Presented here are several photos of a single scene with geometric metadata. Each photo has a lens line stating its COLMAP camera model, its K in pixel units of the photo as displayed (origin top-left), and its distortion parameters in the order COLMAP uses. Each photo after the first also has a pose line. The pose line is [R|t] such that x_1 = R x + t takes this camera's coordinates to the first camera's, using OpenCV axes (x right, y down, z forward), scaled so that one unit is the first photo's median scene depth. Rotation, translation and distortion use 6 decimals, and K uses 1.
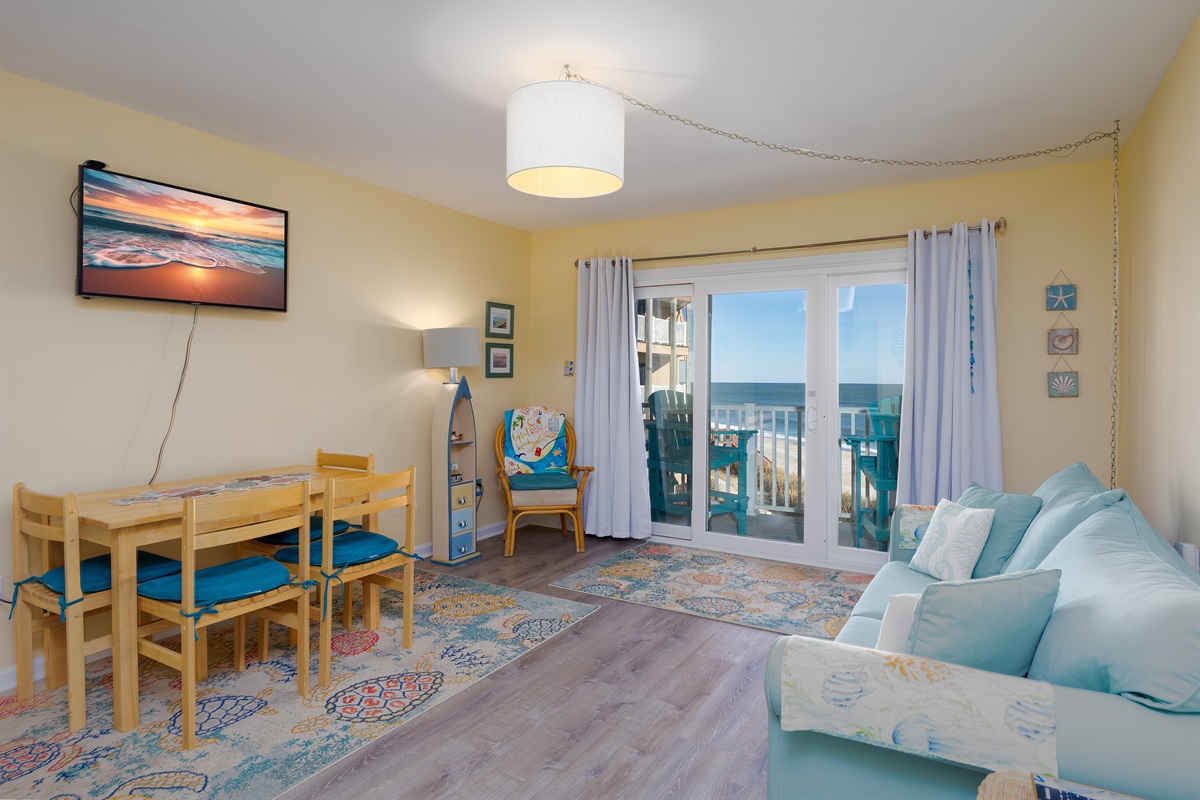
lens RADIAL K [[707.1, 0, 618.3], [0, 707.1, 380.7], [0, 0, 1]] dist [0.019426, -0.014558]
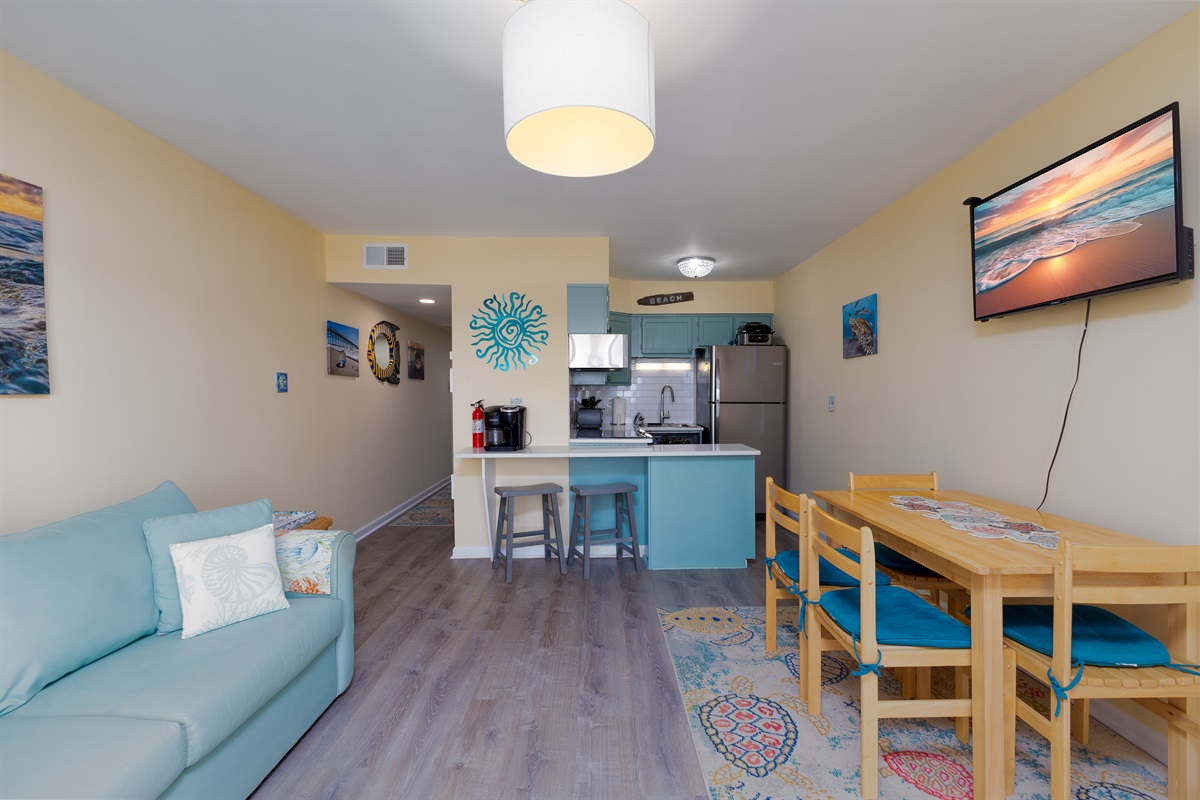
lens RADIAL K [[517.3, 0, 586.8], [0, 517.3, 395.3], [0, 0, 1]] dist [0.013458, -0.000907]
pose [[-0.873616, 0.008715, -0.486539, 0.169049], [0.005277, 0.999950, 0.008436, -0.010078], [0.486588, 0.004802, -0.873618, 1.260190]]
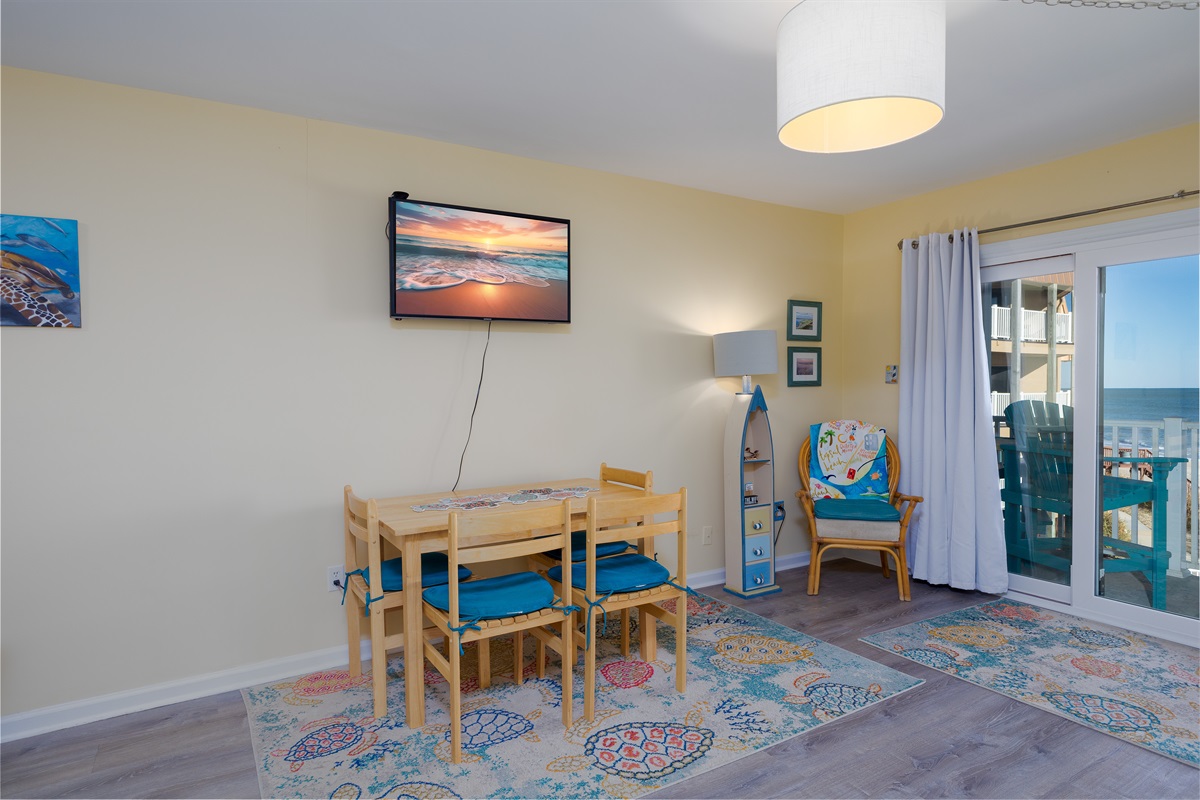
lens RADIAL K [[707.1, 0, 585.2], [0, 707.1, 401.4], [0, 0, 1]] dist [0.019426, -0.014558]
pose [[0.873981, -0.002492, -0.485954, 0.031216], [0.010673, 0.999844, 0.014067, -0.001896], [0.485843, -0.017481, 0.873871, 0.162649]]
